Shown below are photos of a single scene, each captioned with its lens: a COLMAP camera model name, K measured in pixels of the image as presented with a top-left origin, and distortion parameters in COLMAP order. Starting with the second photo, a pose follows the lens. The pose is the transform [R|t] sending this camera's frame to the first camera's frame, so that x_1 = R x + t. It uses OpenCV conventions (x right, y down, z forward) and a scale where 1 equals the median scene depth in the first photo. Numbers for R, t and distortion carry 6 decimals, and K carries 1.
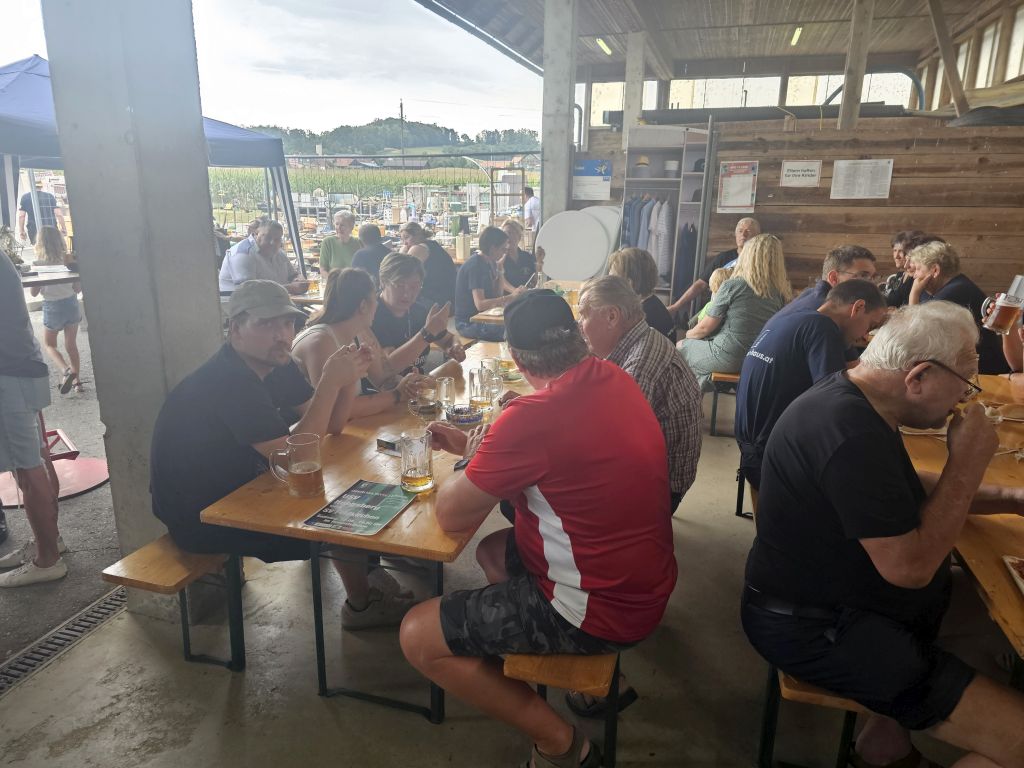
lens RADIAL K [[692.6, 0, 516.6], [0, 692.6, 383.7], [0, 0, 1]] dist [0.056688, -0.054910]
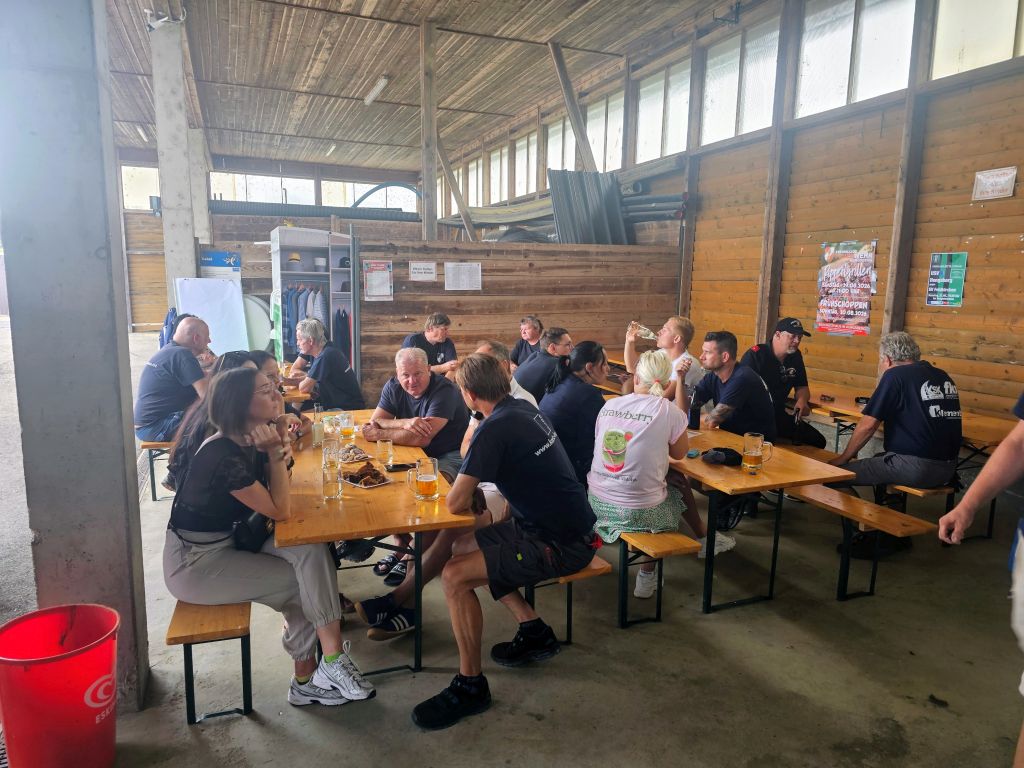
lens RADIAL K [[692.6, 0, 516.6], [0, 692.6, 383.7], [0, 0, 1]] dist [0.056688, -0.054910]
pose [[0.774821, -0.092710, 0.625345, -0.288282], [0.162151, 0.985241, -0.054844, 0.008086], [-0.611031, 0.143895, 0.778419, -0.091007]]
